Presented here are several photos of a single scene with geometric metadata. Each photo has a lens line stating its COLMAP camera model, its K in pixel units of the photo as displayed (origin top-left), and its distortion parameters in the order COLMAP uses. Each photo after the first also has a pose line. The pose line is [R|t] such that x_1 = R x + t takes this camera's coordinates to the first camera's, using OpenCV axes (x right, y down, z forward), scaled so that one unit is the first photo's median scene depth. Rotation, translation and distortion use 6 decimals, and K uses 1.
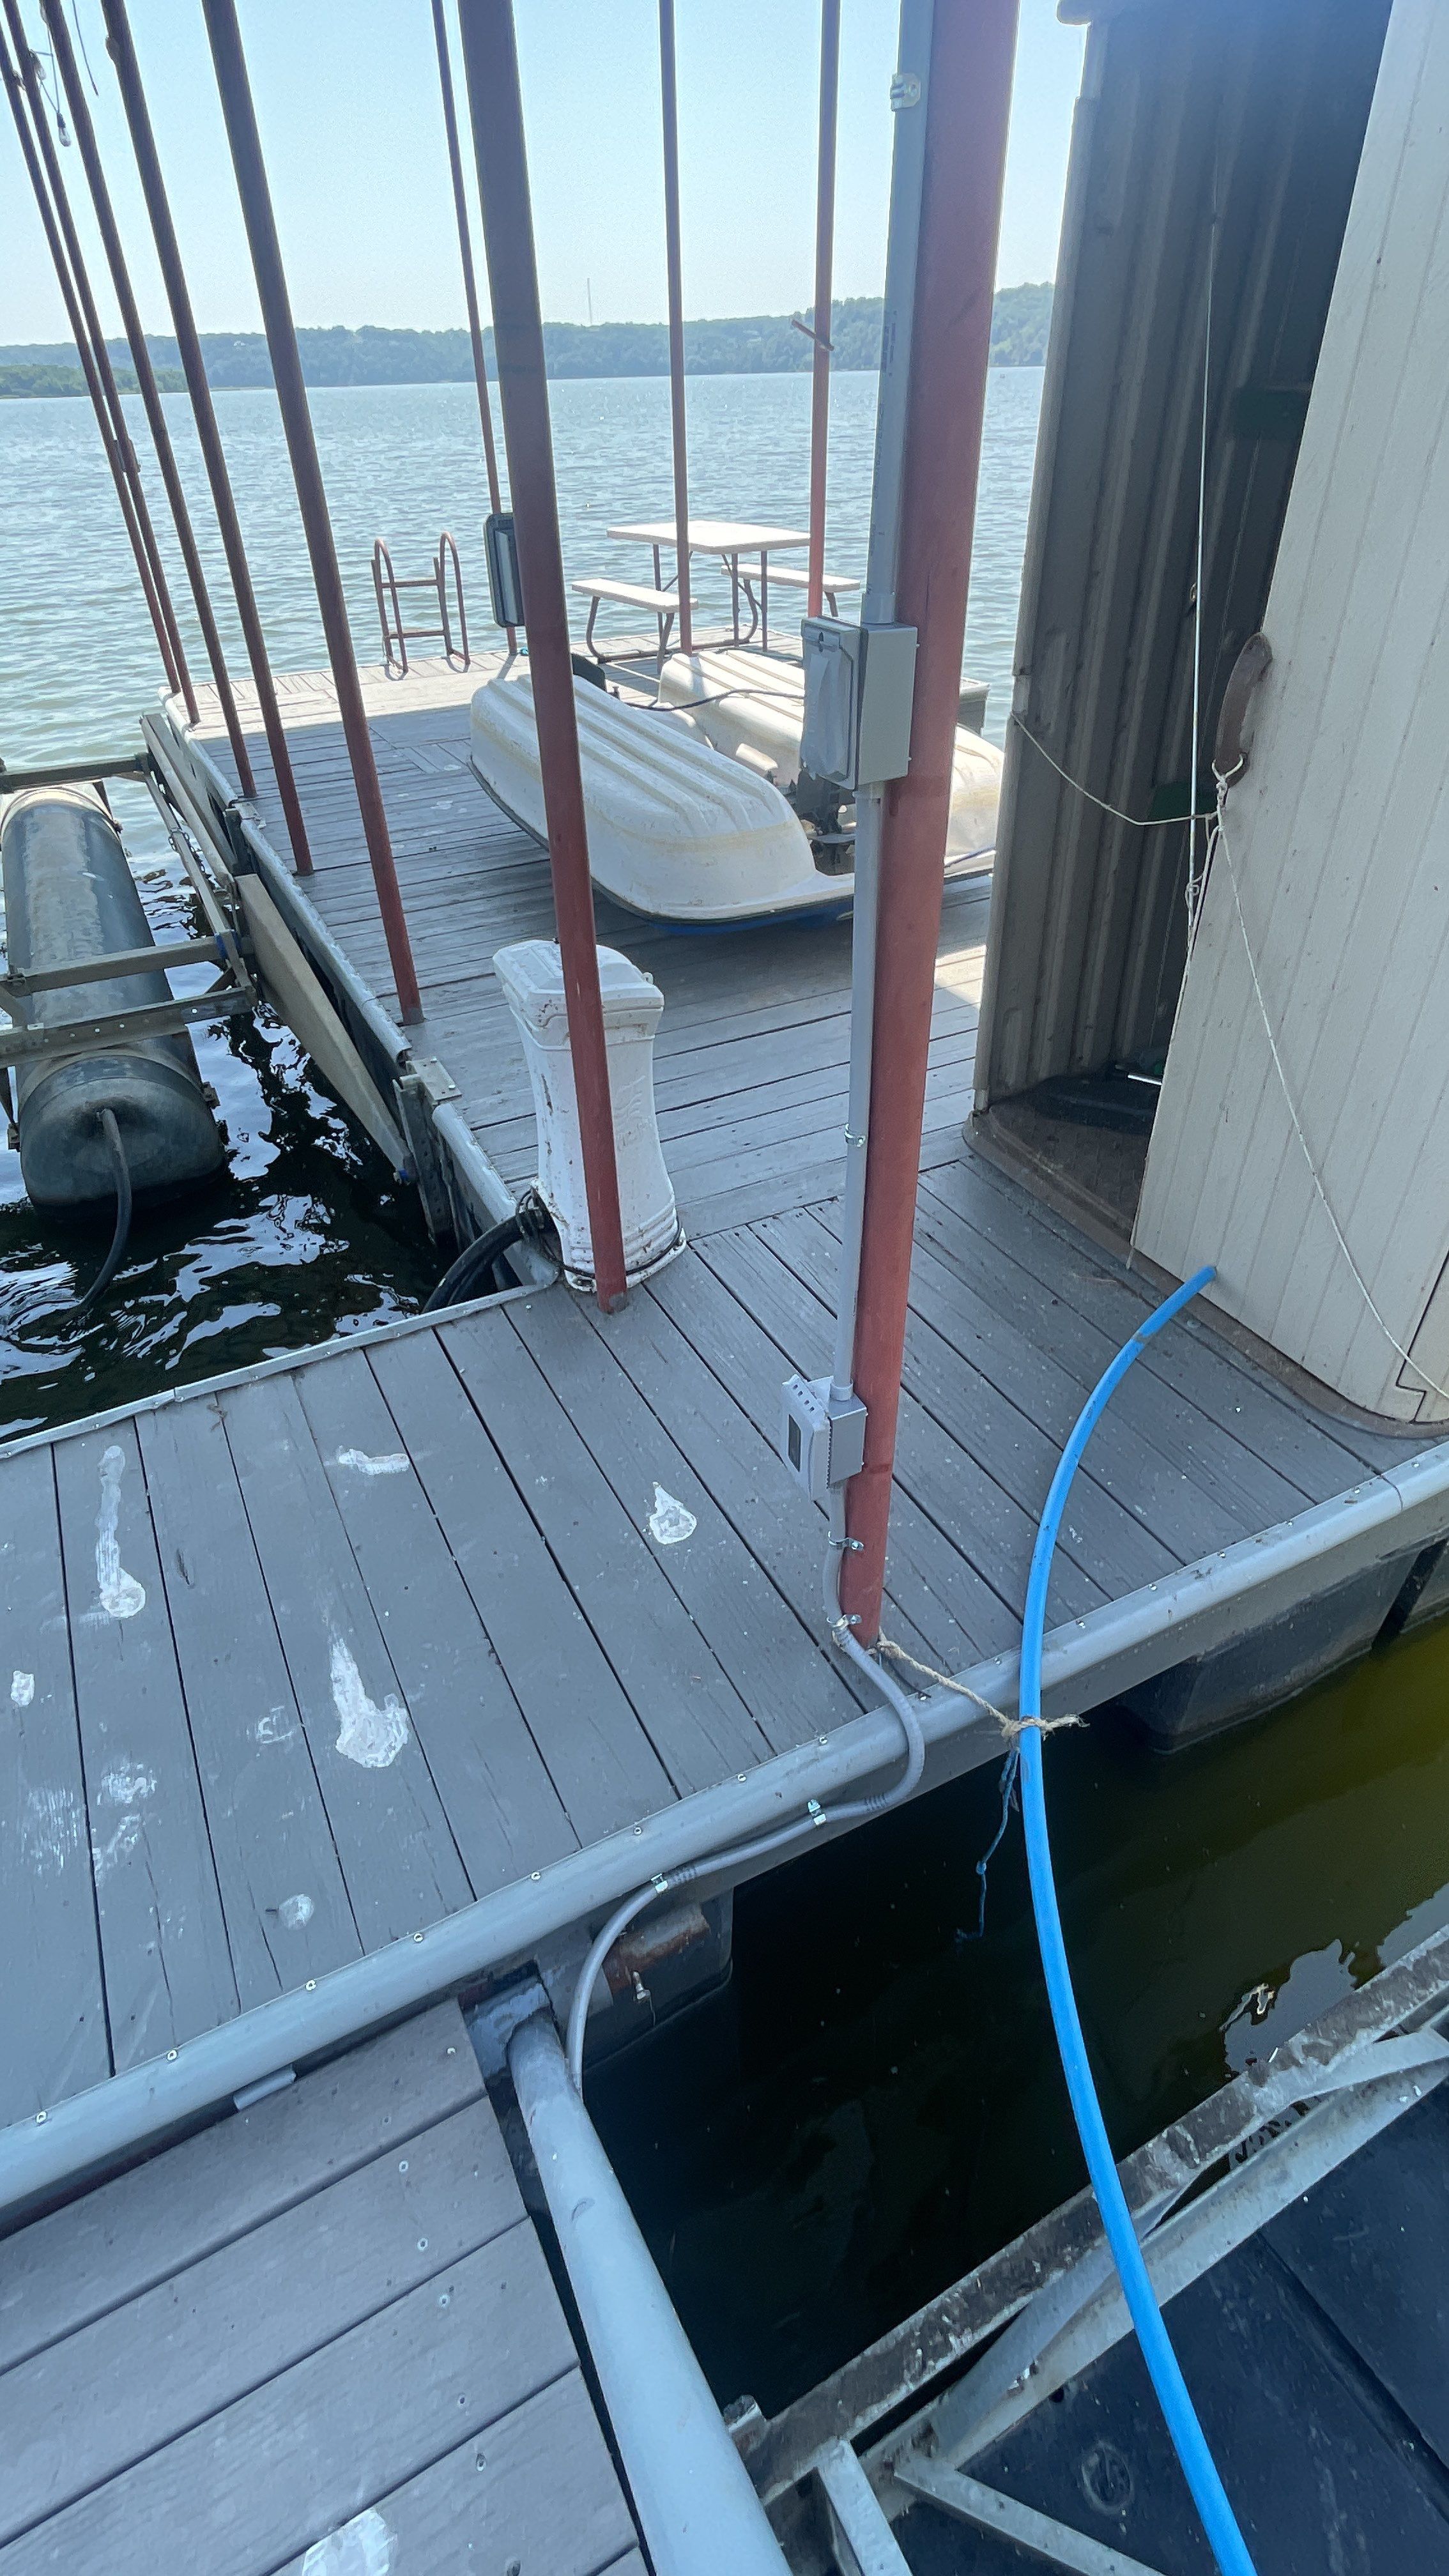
lens RADIAL K [[1210.6, 0, 713.6], [0, 1210.6, 1294.7], [0, 0, 1]] dist [-0.000307, -0.001493]
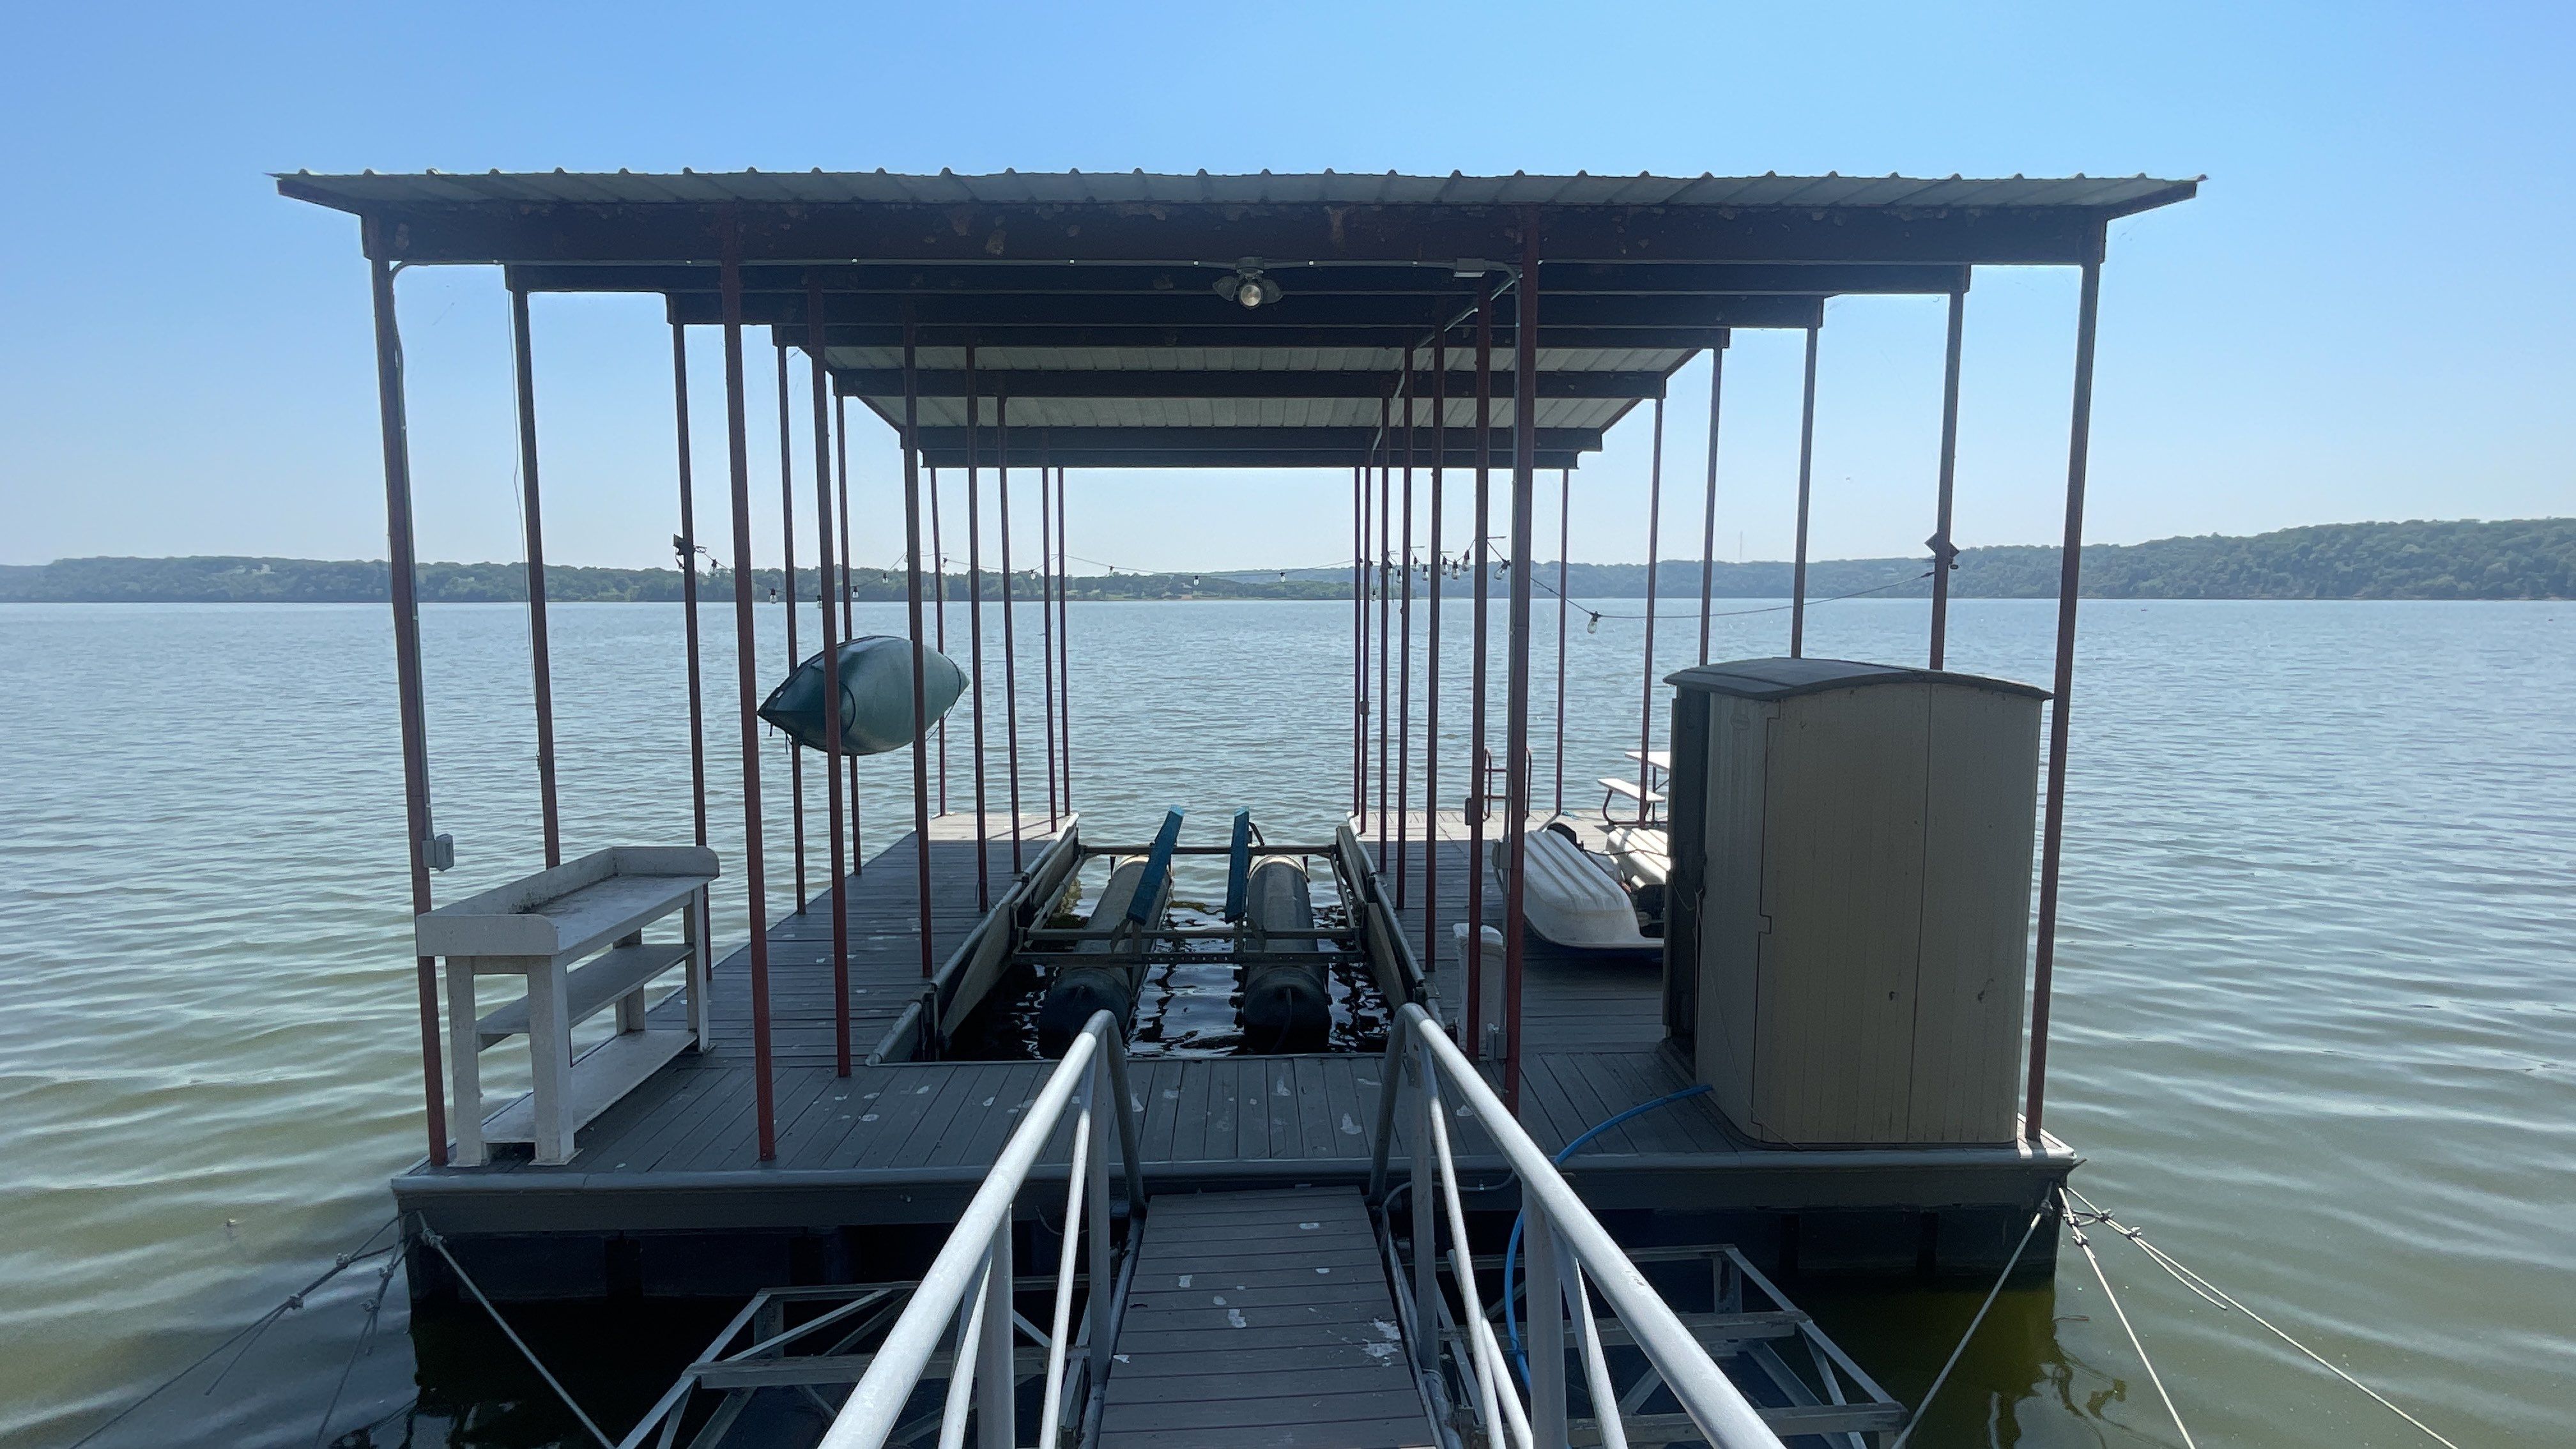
lens RADIAL K [[1210.6, 0, 1281.3], [0, 1210.6, 722.2], [0, 0, 1]] dist [-0.000307, -0.001493]
pose [[0.904624, 0.065197, -0.421195, 0.275133], [-0.273000, 0.847532, -0.455149, 0.317500], [0.327302, 0.526725, 0.784496, -0.708504]]
